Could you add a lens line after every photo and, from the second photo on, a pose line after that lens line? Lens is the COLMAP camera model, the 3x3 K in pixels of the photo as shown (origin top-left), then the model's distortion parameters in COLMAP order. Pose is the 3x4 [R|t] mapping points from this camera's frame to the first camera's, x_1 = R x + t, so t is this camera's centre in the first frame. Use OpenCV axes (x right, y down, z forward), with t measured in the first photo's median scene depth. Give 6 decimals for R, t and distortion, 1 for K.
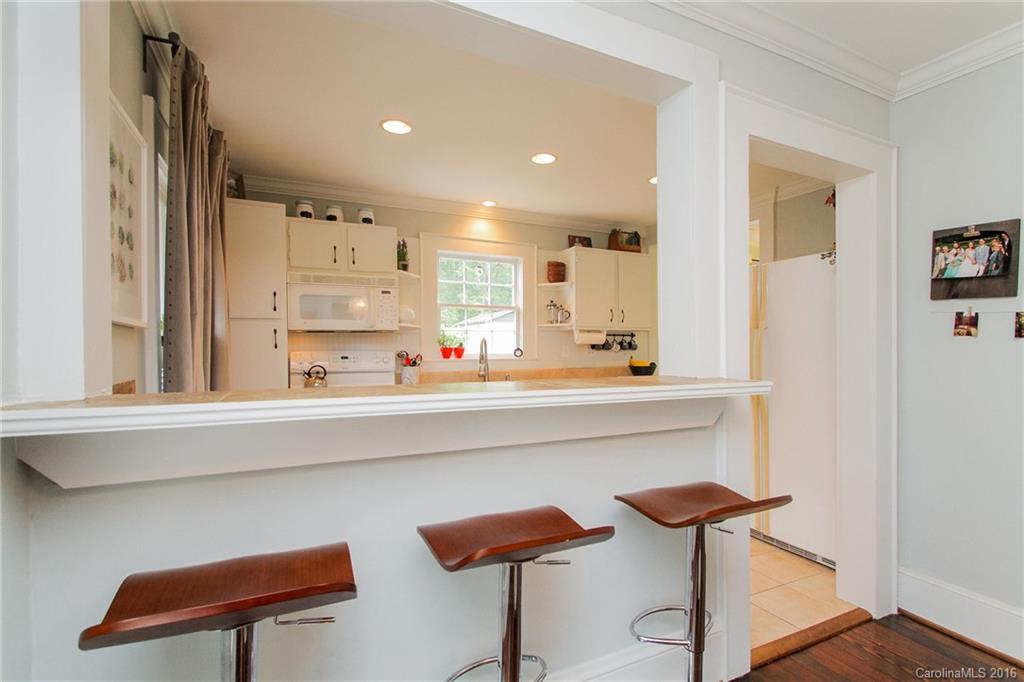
lens RADIAL K [[474.3, 0, 508.8], [0, 474.3, 350.7], [0, 0, 1]] dist [-0.000330, -0.000199]
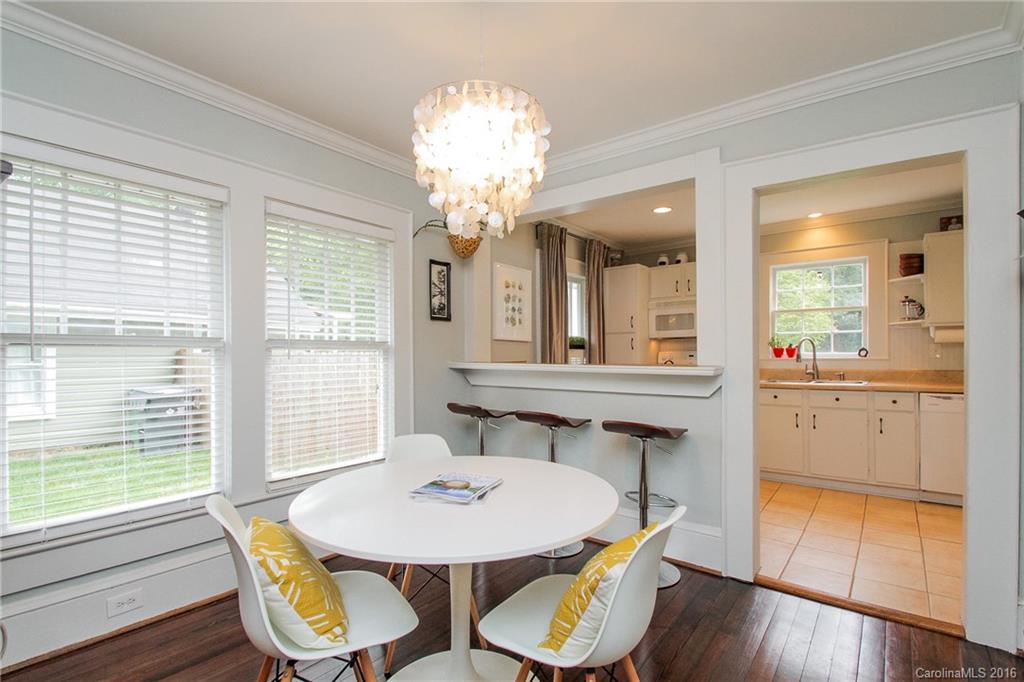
lens RADIAL K [[473.1, 0, 520.6], [0, 473.1, 358.0], [0, 0, 1]] dist [-0.000647, -0.011951]
pose [[0.443528, 0.007769, -0.896227, 0.613428], [-0.001855, 0.999968, 0.007750, 0.009869], [0.896259, -0.001775, 0.443528, -0.084976]]
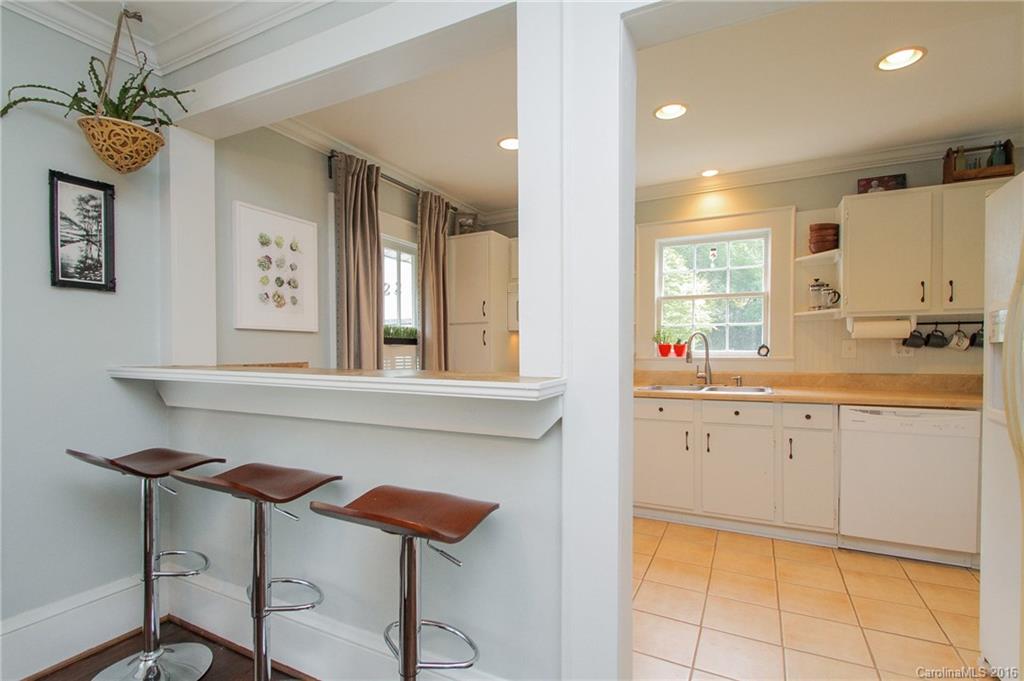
lens RADIAL K [[471.6, 0, 517.7], [0, 471.6, 362.0], [0, 0, 1]] dist [-0.001449, -0.000379]
pose [[0.611961, 0.021779, -0.790588, 0.406149], [-0.004562, 0.999701, 0.024009, 0.006385], [0.790874, -0.011086, 0.611878, 0.207839]]
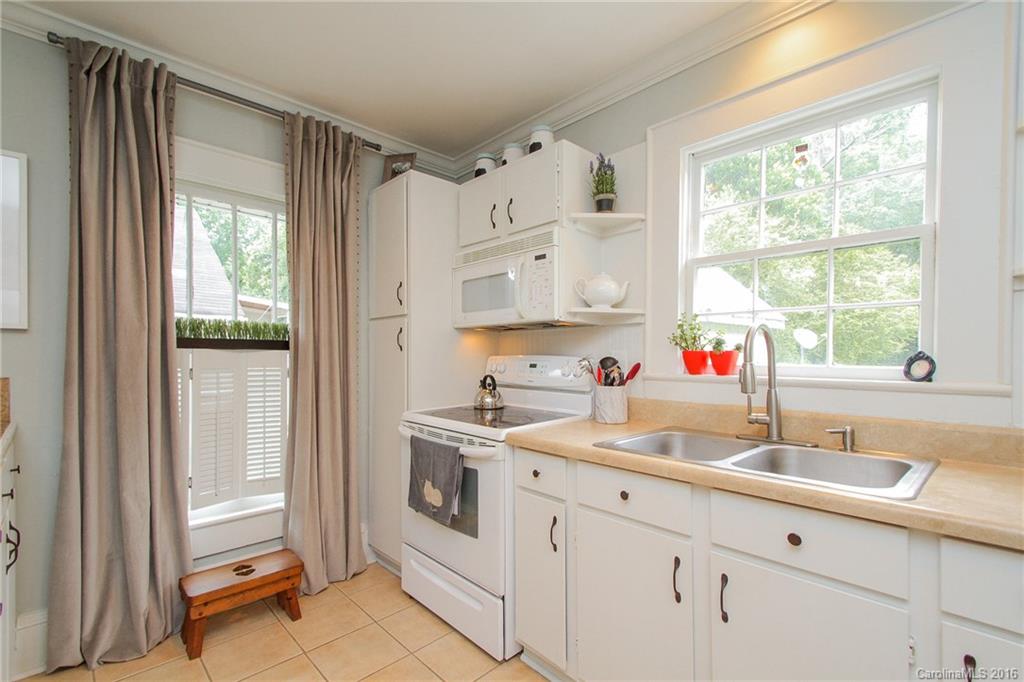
lens RADIAL K [[469.5, 0, 531.0], [0, 469.5, 360.1], [0, 0, 1]] dist [0.012497, -0.000026]
pose [[0.325456, 0.015746, -0.945426, 0.247604], [-0.012942, 0.999842, 0.012197, -0.001158], [0.945469, 0.008266, 0.325609, 0.675364]]
